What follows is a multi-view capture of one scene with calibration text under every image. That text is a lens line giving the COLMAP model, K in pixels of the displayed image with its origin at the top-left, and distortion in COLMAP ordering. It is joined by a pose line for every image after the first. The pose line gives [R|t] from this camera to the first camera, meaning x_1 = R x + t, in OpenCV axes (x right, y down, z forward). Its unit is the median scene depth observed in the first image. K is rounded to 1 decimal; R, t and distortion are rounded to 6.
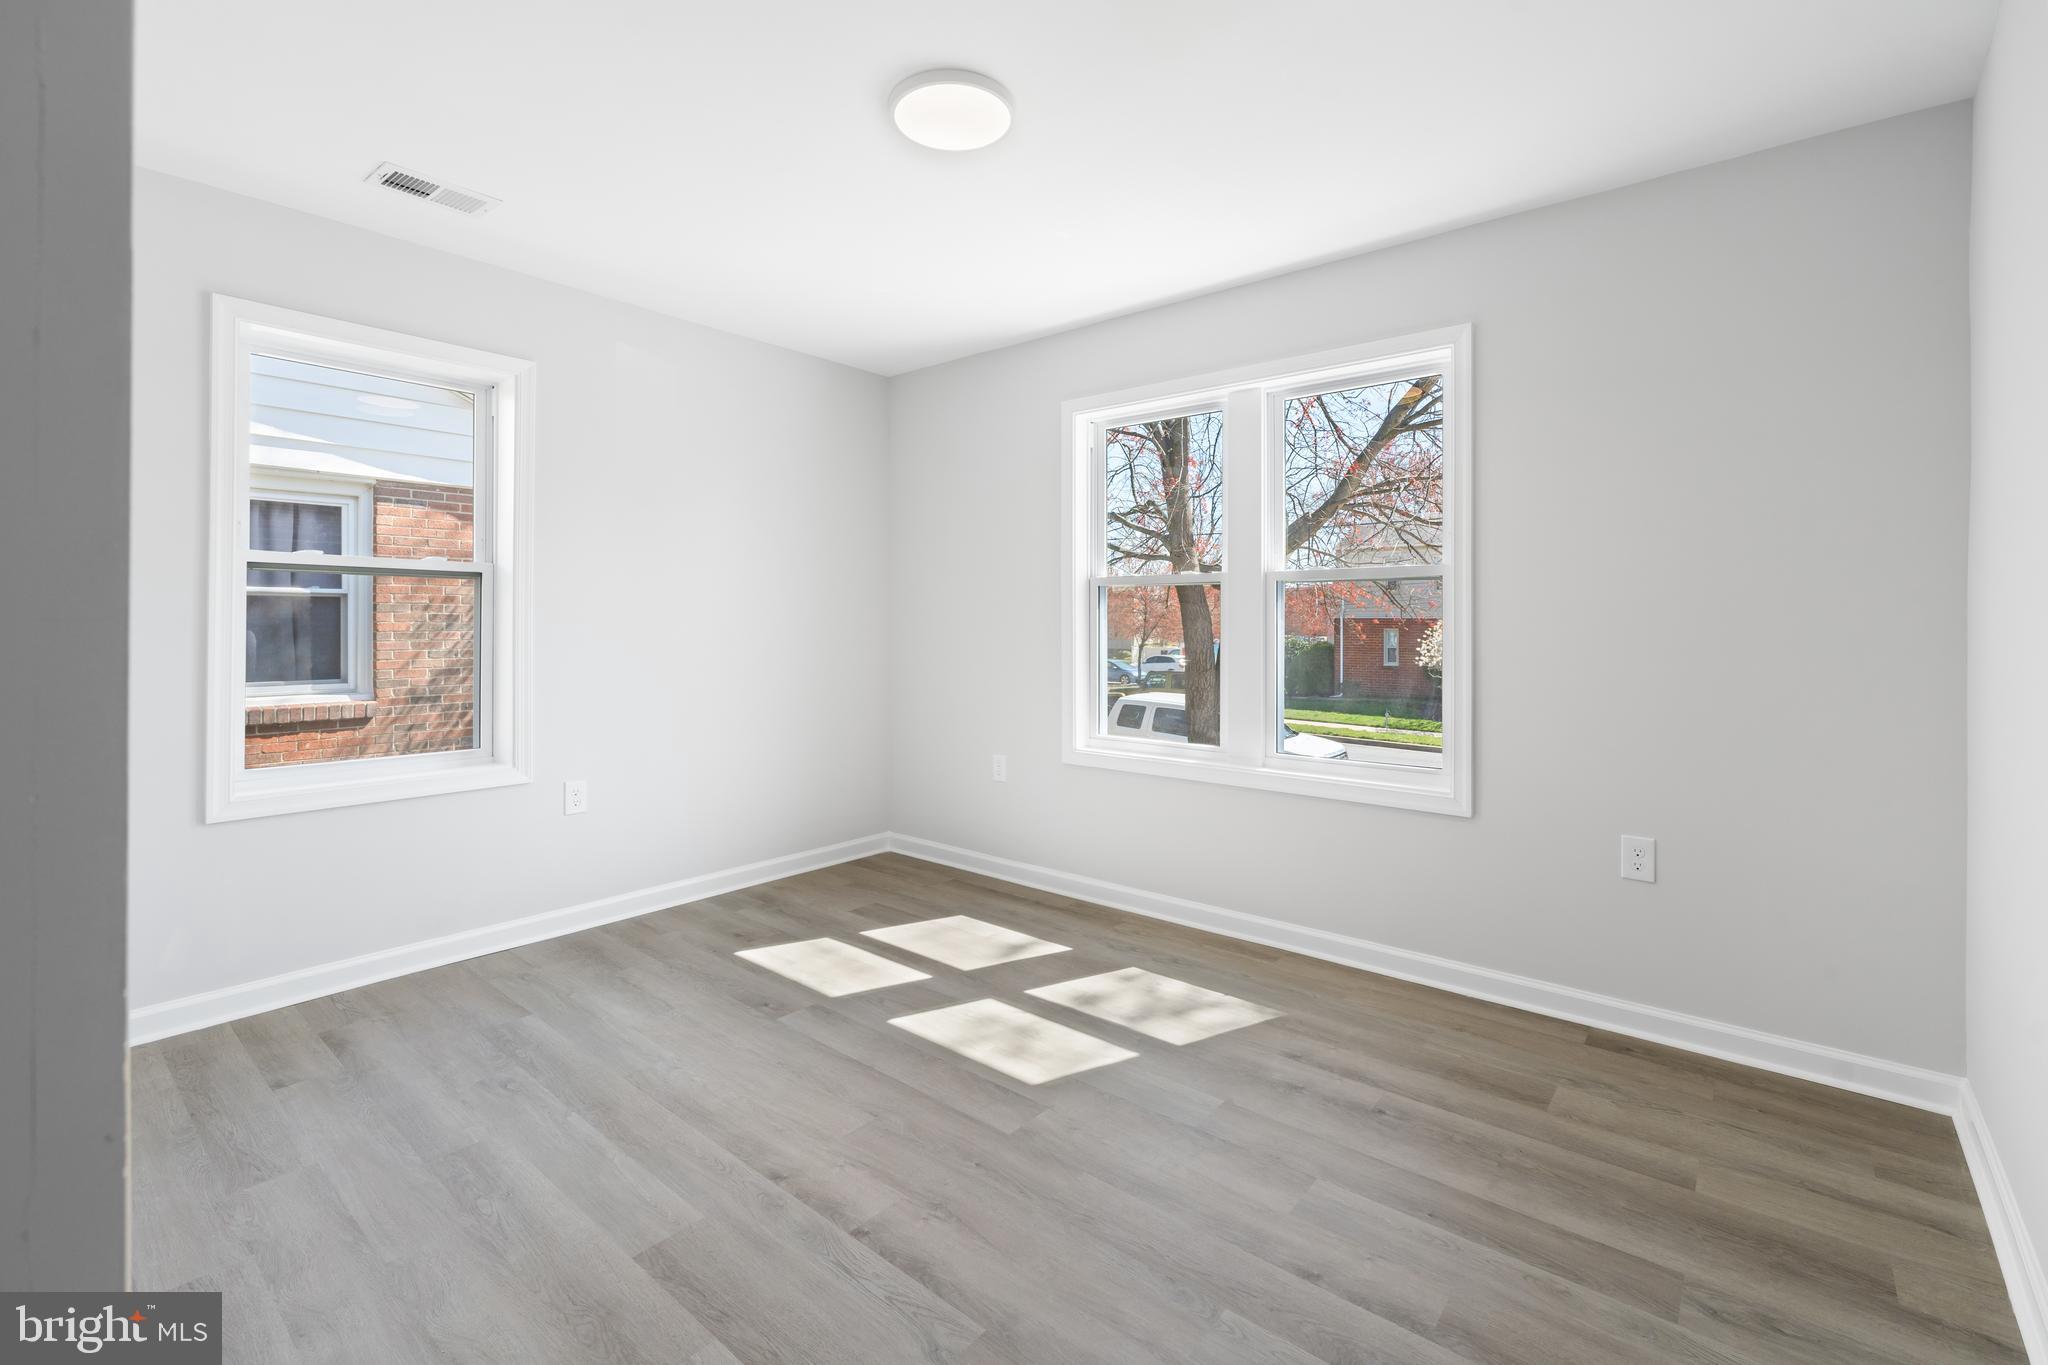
lens RADIAL K [[889.8, 0, 1032.5], [0, 889.8, 624.6], [0, 0, 1]] dist [-0.002066, -0.000484]
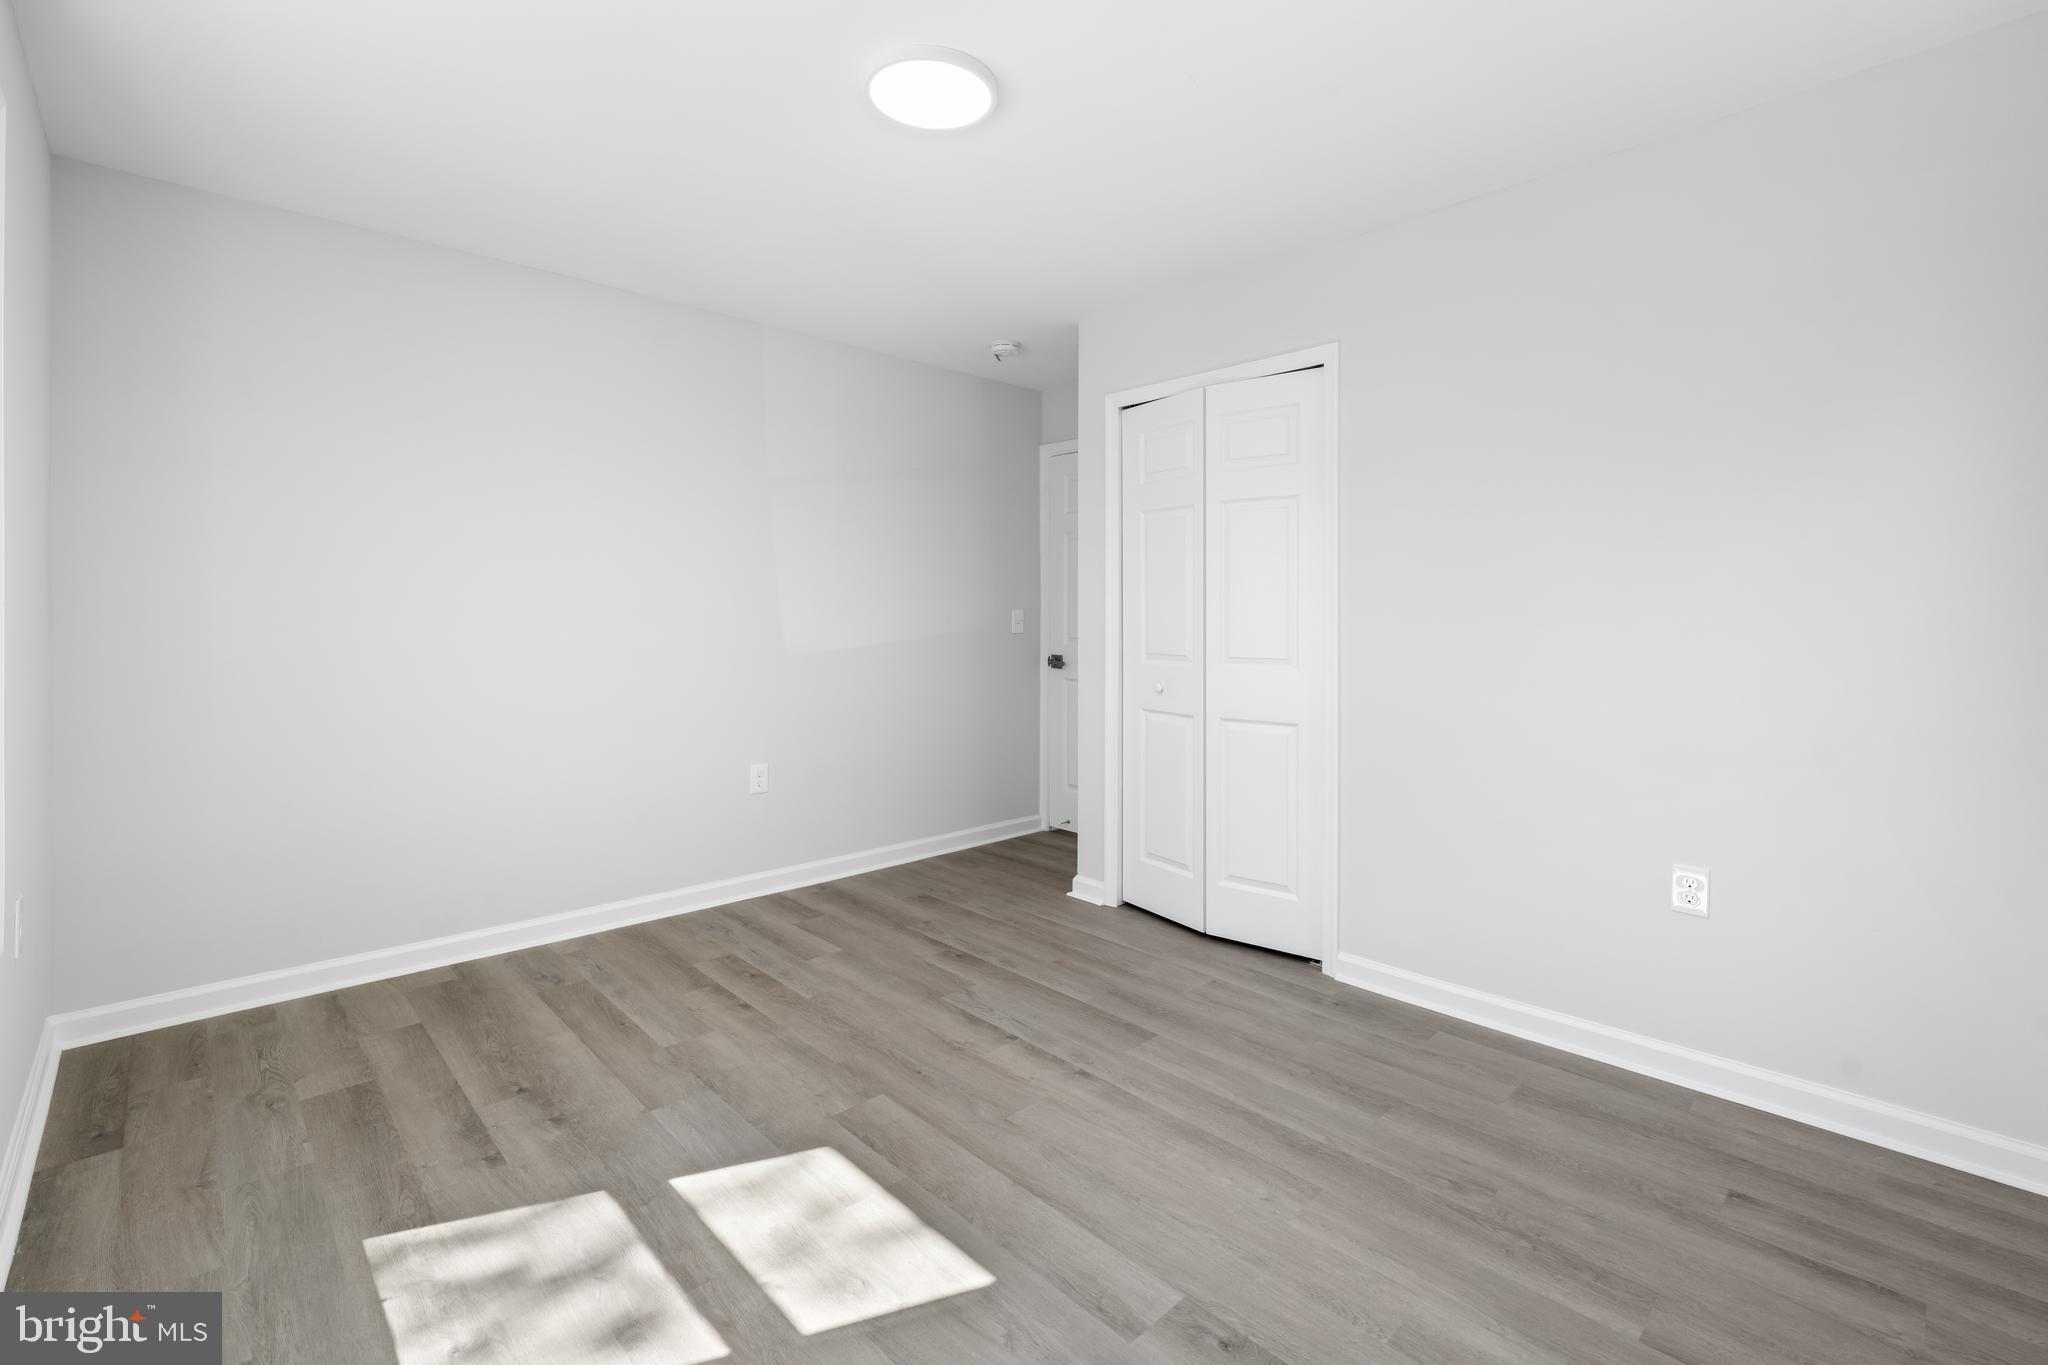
lens RADIAL K [[895.1, 0, 1023.6], [0, 895.1, 614.4], [0, 0, 1]] dist [-0.001080, 0.000122]
pose [[-0.992799, -0.005844, 0.119653, -0.329572], [-0.005654, 0.999982, 0.001927, -0.009574], [-0.119662, 0.001236, -0.992814, 2.103258]]
